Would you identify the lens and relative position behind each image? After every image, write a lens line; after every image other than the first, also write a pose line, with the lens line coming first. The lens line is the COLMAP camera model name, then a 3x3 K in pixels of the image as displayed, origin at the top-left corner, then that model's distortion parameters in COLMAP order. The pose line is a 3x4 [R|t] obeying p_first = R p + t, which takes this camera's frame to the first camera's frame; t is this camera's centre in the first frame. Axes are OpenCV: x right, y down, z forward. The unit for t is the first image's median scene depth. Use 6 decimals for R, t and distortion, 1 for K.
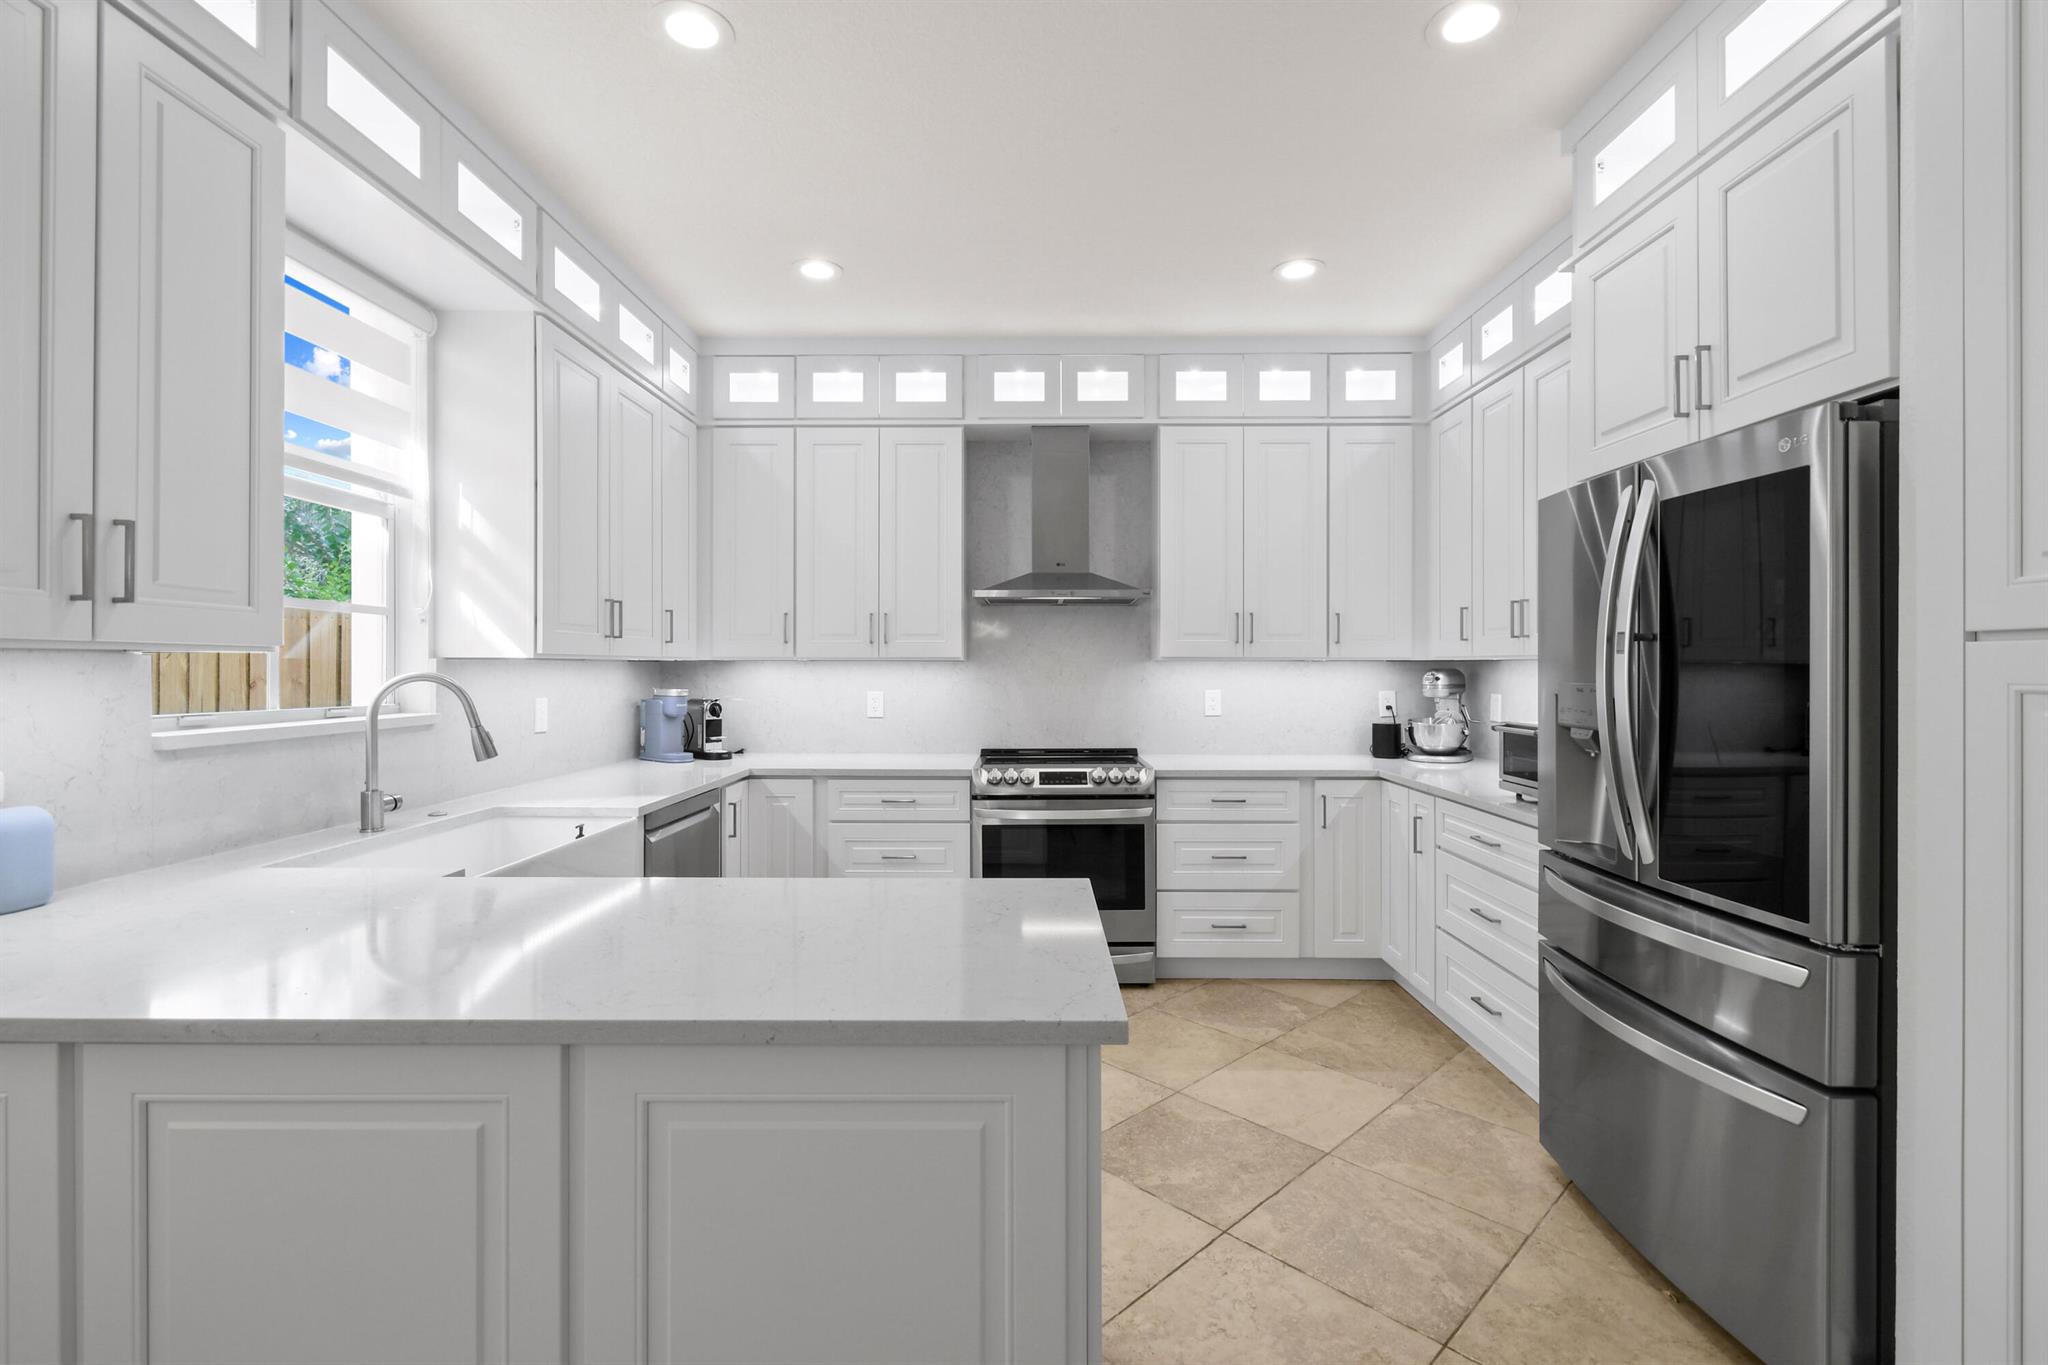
lens RADIAL K [[915.8, 0, 1028.2], [0, 915.8, 667.1], [0, 0, 1]] dist [0.006844, -0.001818]
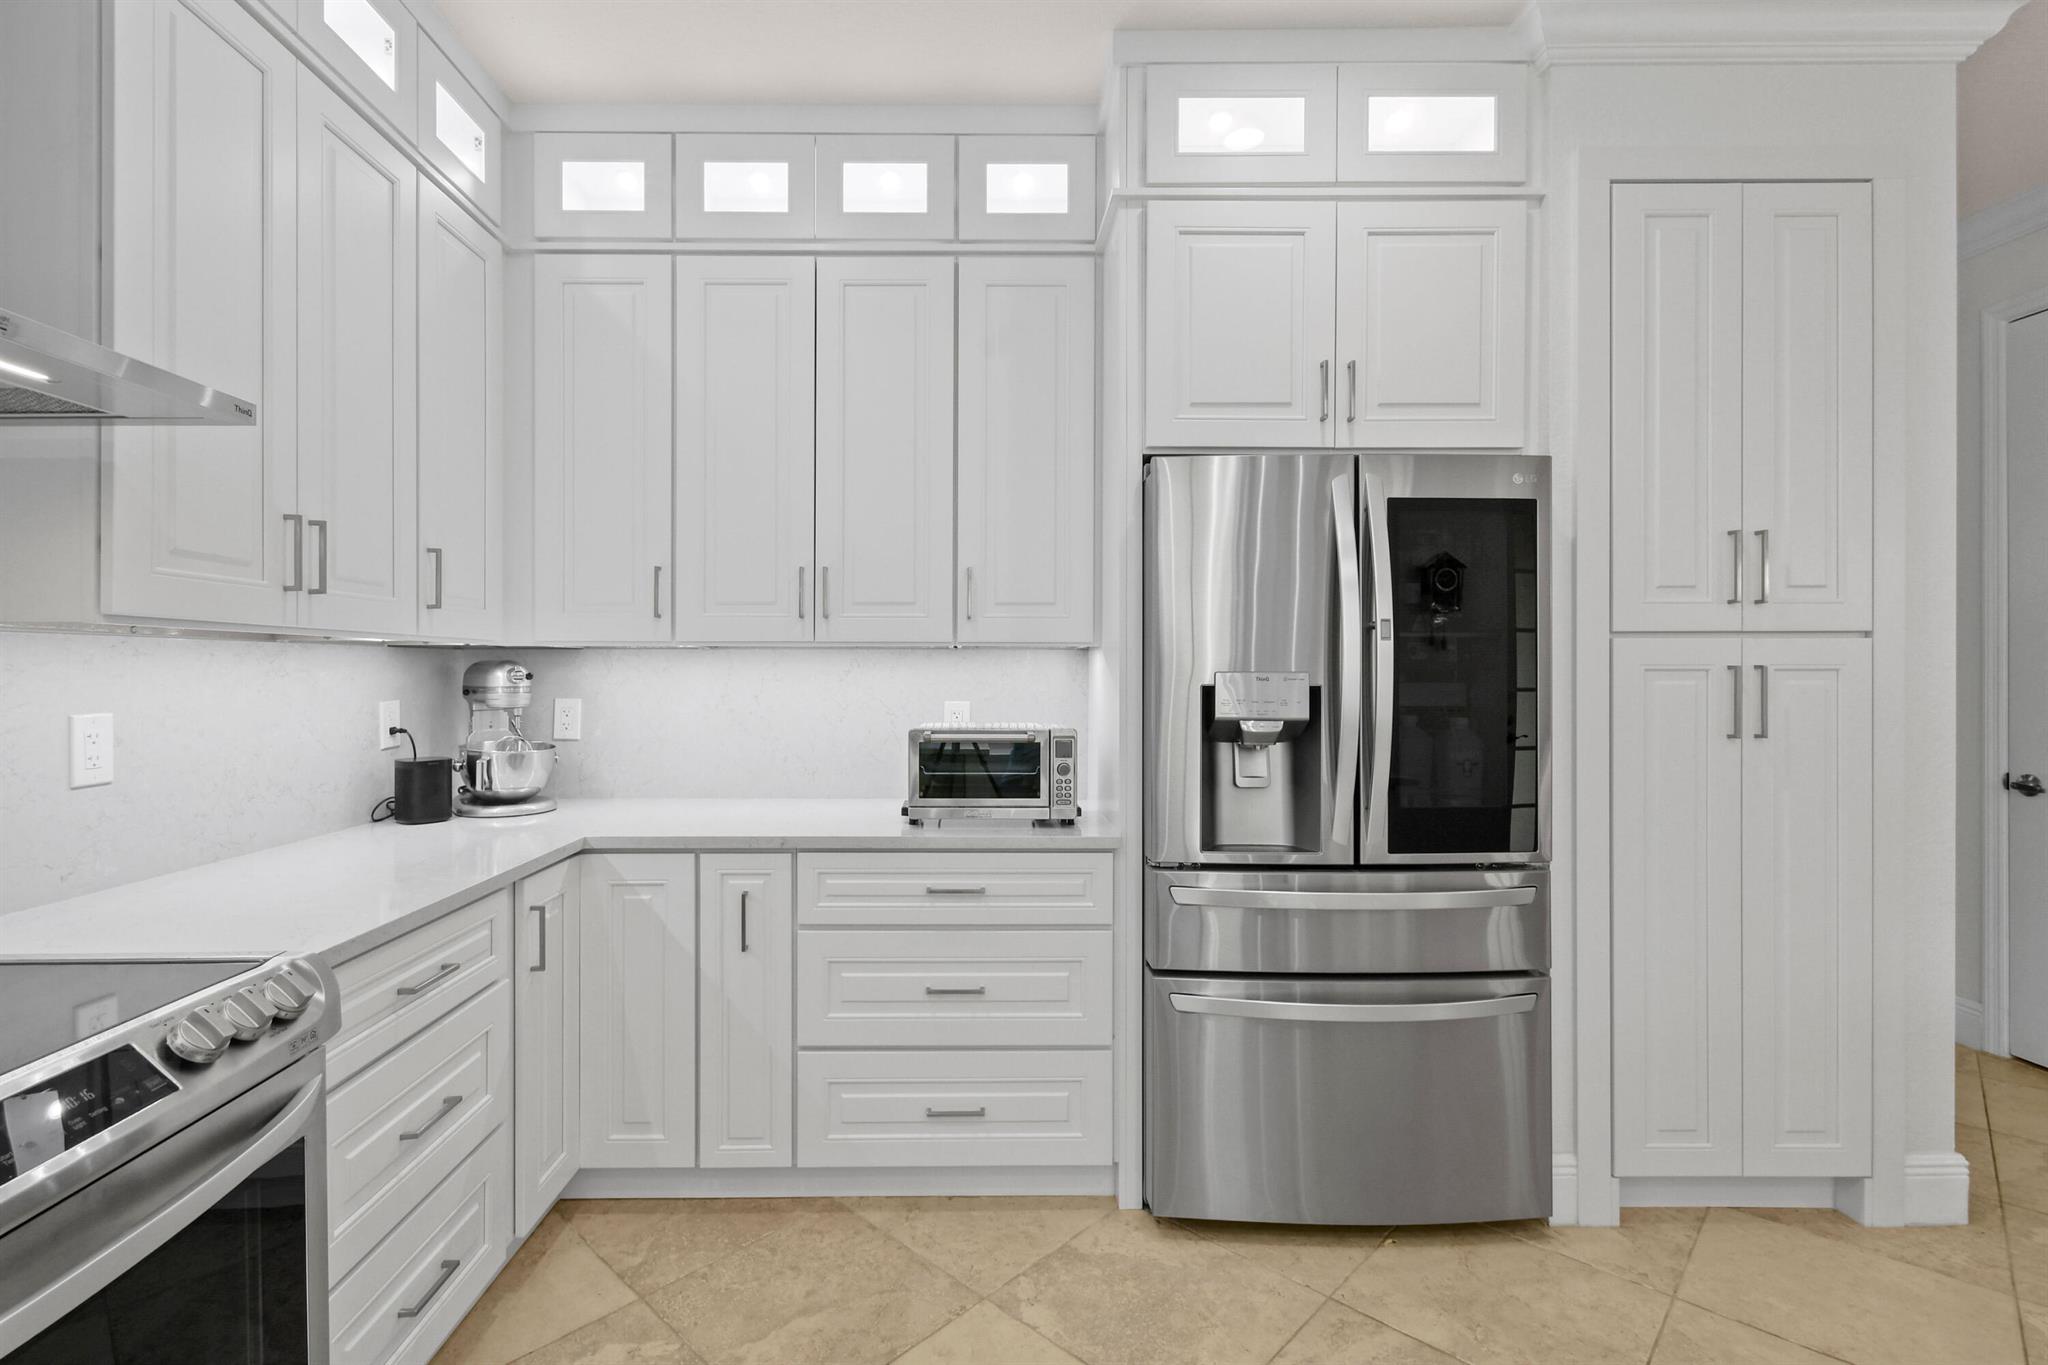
lens RADIAL K [[915.8, 0, 1003.8], [0, 915.8, 674.9], [0, 0, 1]] dist [0.006844, -0.001818]
pose [[-0.013763, -0.004540, 0.999895, -0.172834], [0.000599, 0.999989, 0.004549, 0.009236], [-0.999905, 0.000661, -0.013760, 0.697297]]
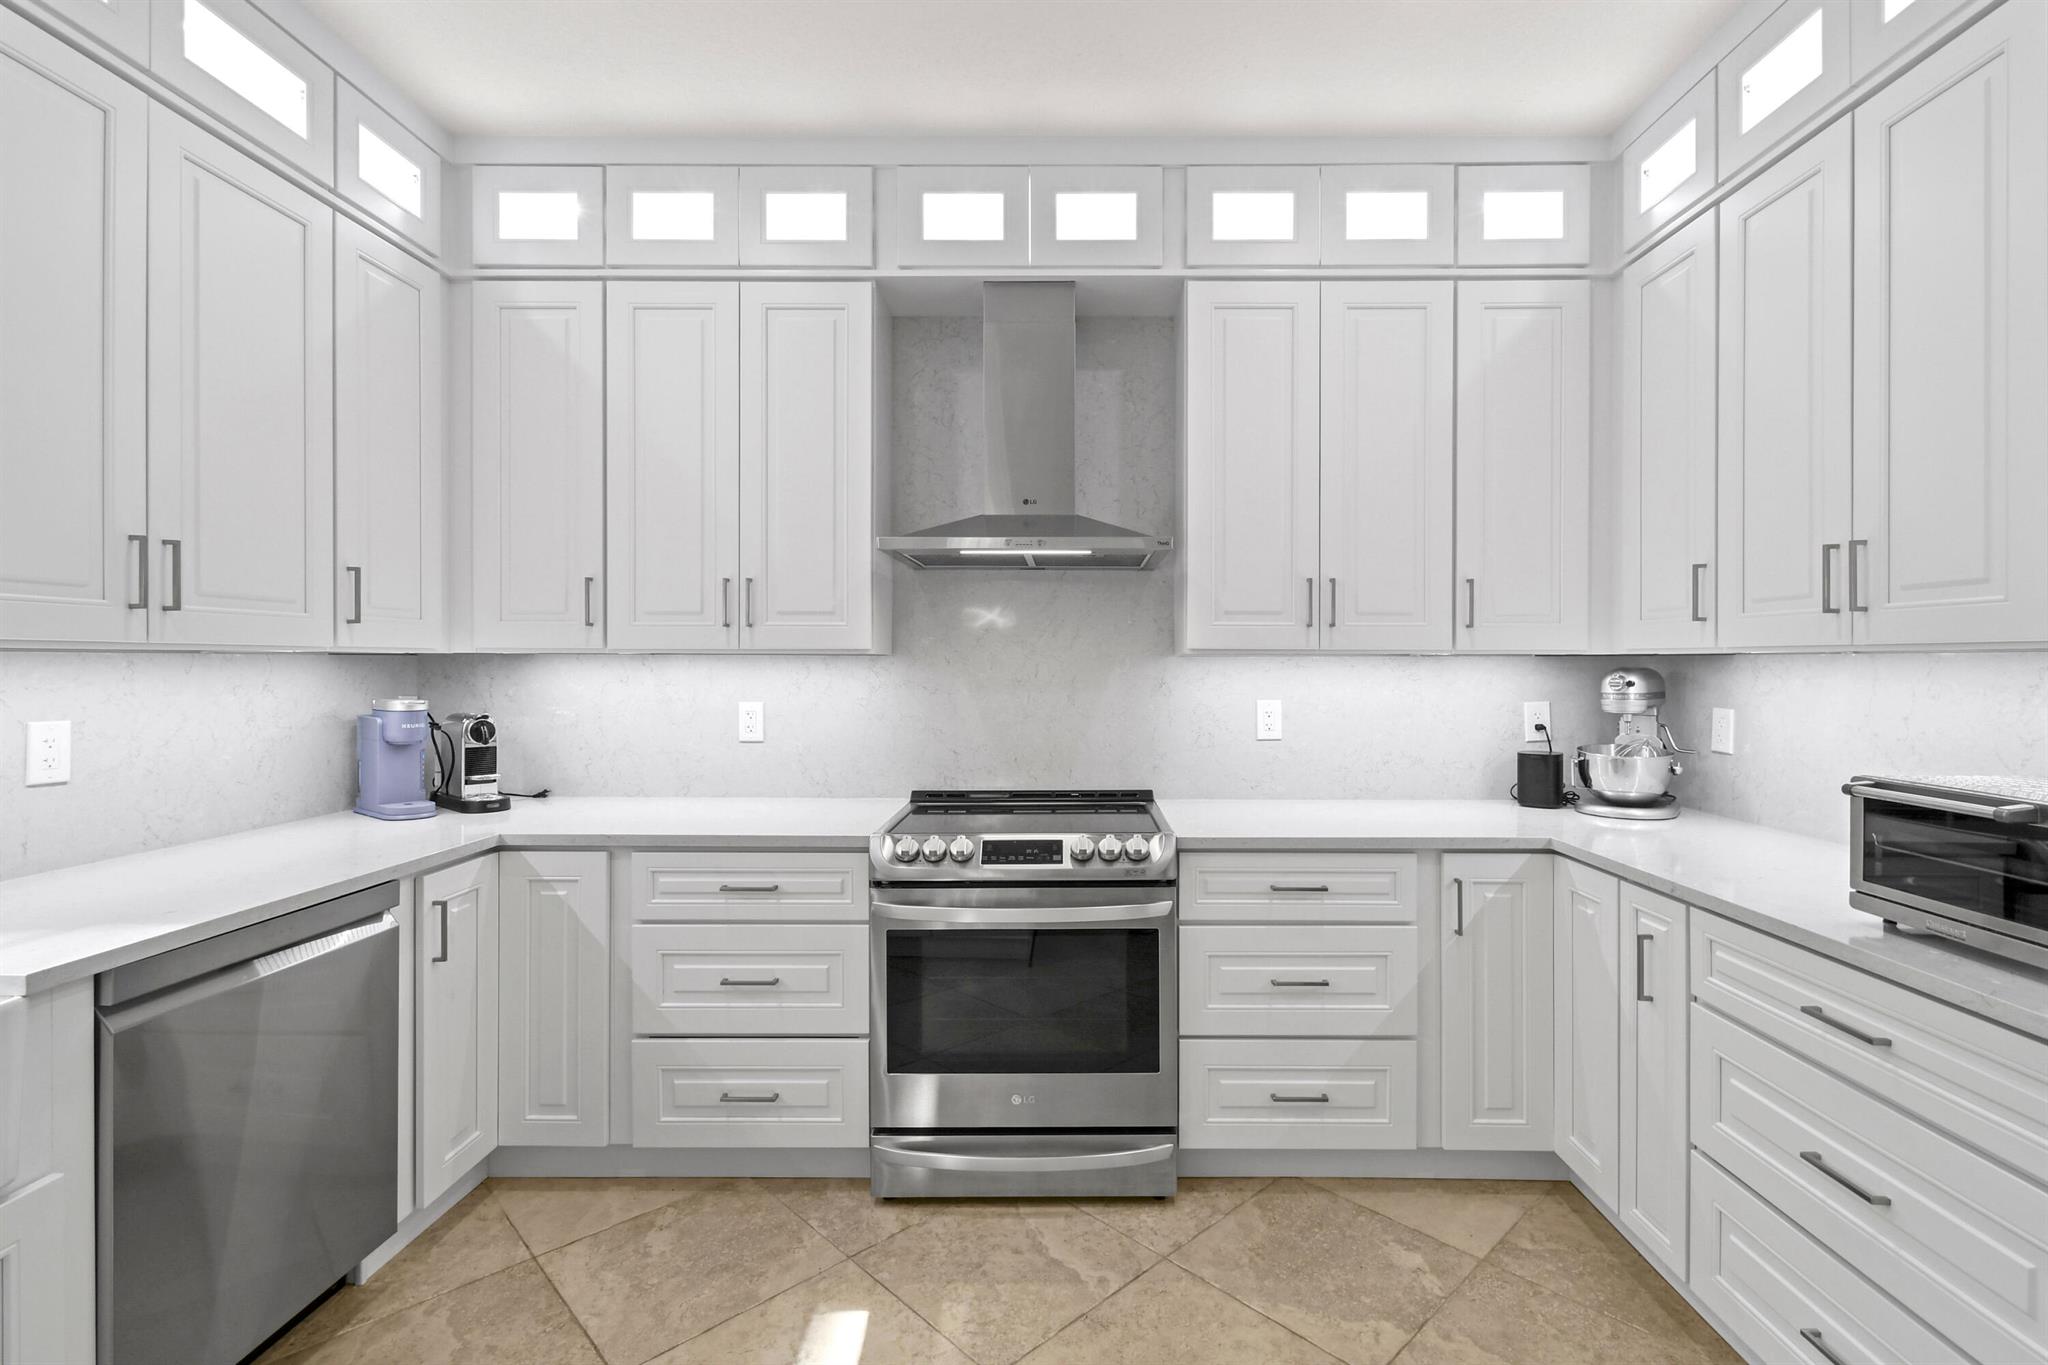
lens RADIAL K [[915.8, 0, 1069.3], [0, 915.8, 665.5], [0, 0, 1]] dist [0.006844, -0.001818]
pose [[0.999998, 0.001116, -0.001690, 0.064381], [-0.001113, 0.999997, 0.002187, -0.000782], [0.001692, -0.002185, 0.999996, 0.373837]]
